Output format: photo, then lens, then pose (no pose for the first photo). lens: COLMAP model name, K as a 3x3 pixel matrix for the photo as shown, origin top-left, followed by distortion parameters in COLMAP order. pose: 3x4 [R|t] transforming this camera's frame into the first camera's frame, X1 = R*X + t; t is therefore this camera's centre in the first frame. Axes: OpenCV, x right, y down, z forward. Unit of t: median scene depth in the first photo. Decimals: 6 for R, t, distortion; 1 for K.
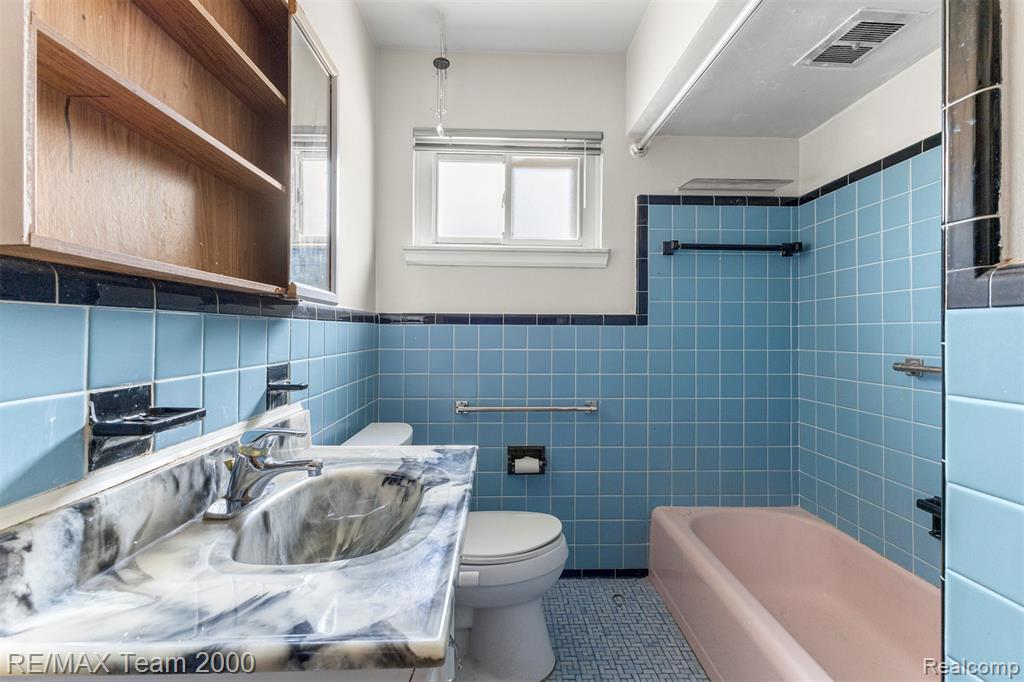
lens RADIAL K [[440.0, 0, 511.9], [0, 440.0, 332.8], [0, 0, 1]] dist [0.003967, 0.000149]
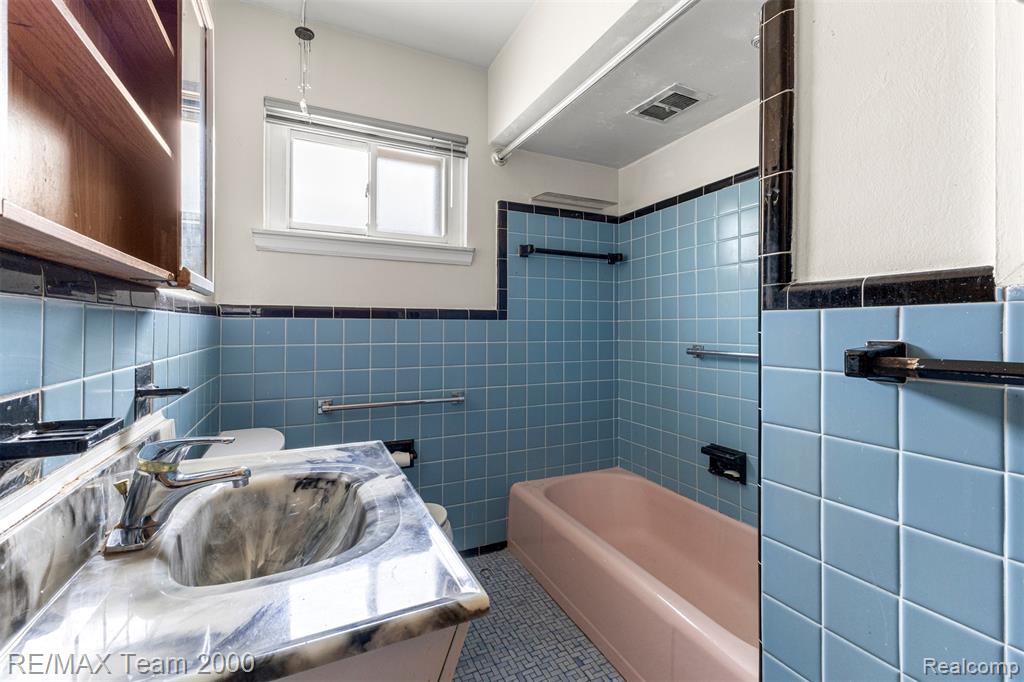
lens RADIAL K [[440.0, 0, 511.9], [0, 440.0, 332.8], [0, 0, 1]] dist [0.003967, 0.000149]
pose [[0.918275, -0.007232, 0.395877, -0.121315], [0.002559, 0.999921, 0.012331, 0.001141], [-0.395934, -0.010310, 0.918221, -0.016778]]
